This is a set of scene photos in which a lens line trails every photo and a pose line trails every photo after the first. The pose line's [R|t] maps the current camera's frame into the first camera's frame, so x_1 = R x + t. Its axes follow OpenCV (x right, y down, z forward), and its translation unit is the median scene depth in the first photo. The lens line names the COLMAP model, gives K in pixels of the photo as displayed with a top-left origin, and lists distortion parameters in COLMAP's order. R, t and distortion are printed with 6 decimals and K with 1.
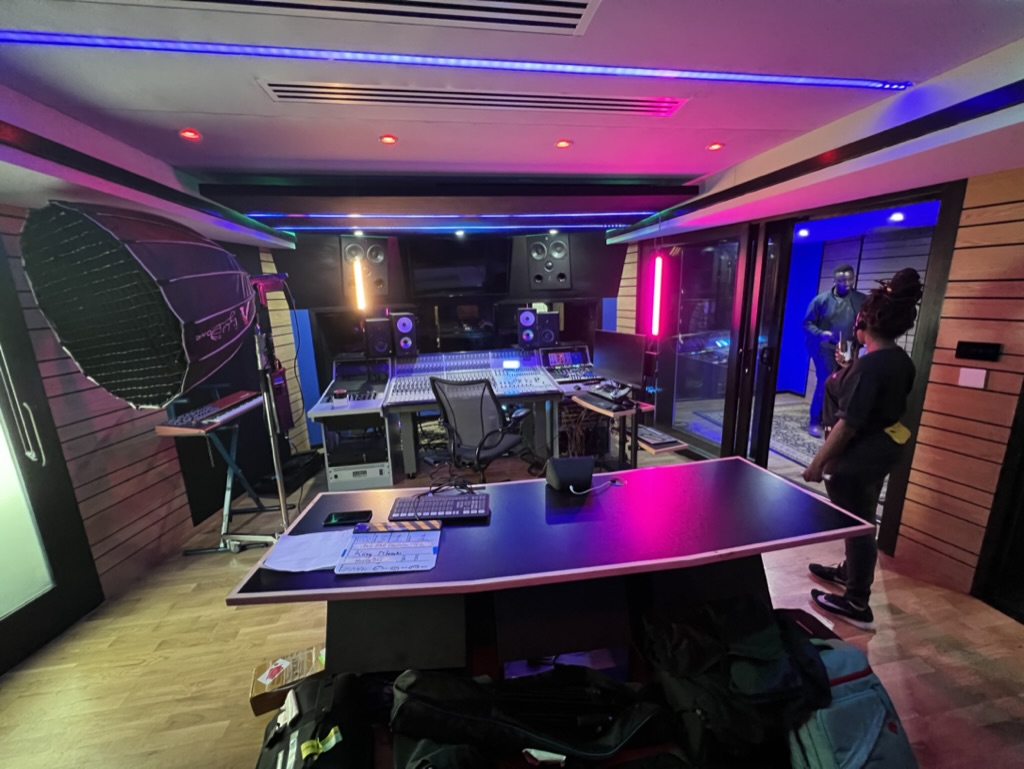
lens RADIAL K [[409.8, 0, 508.9], [0, 409.8, 384.4], [0, 0, 1]] dist [0.003064, 0.000010]
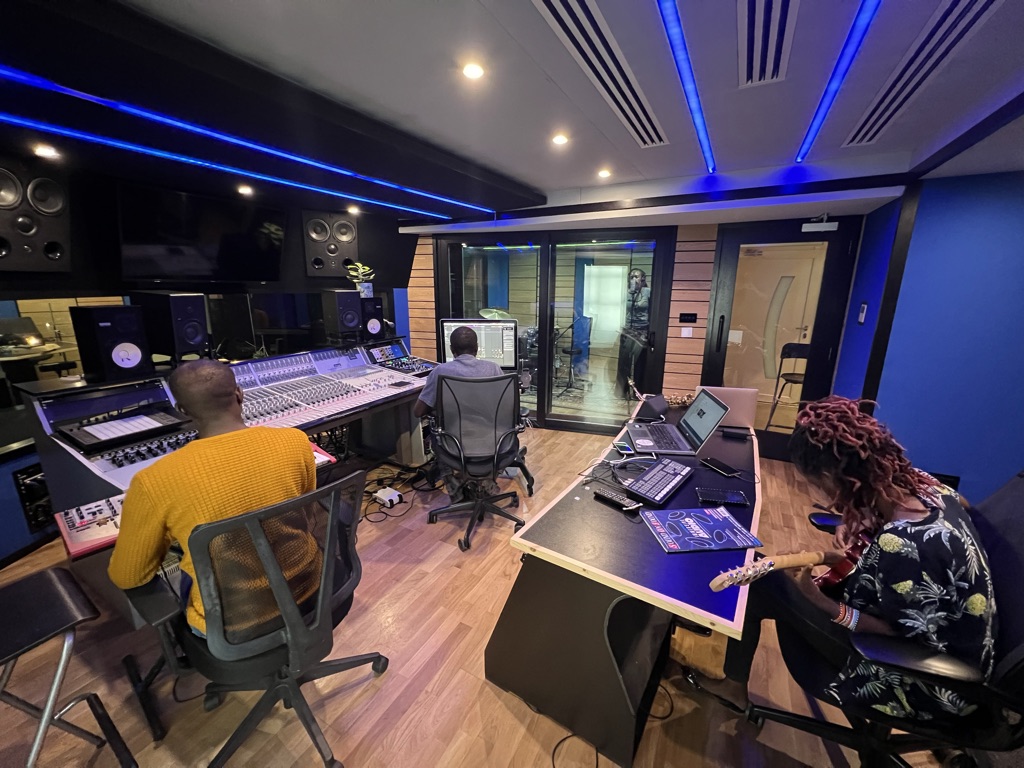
lens RADIAL K [[409.8, 0, 511.1], [0, 409.8, 385.2], [0, 0, 1]] dist [0.003064, 0.000010]
pose [[0.622061, -0.155677, 0.767336, -0.412615], [0.151201, 0.985472, 0.077357, -0.021270], [-0.768230, 0.067901, 0.636562, 0.208797]]
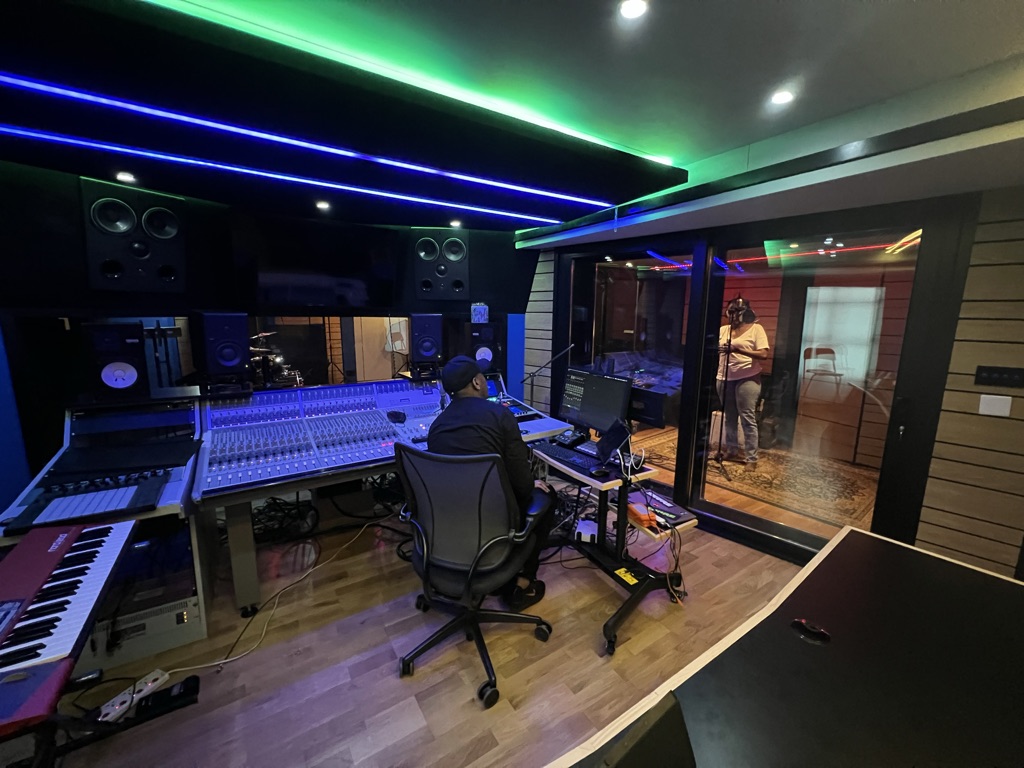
lens RADIAL K [[409.8, 0, 511.5], [0, 409.8, 382.8], [0, 0, 1]] dist [0.003064, 0.000010]
pose [[0.914885, -0.025487, 0.402910, -0.110145], [0.049521, 0.997553, -0.049346, -0.035369], [-0.400667, 0.065098, 0.913908, 0.281727]]
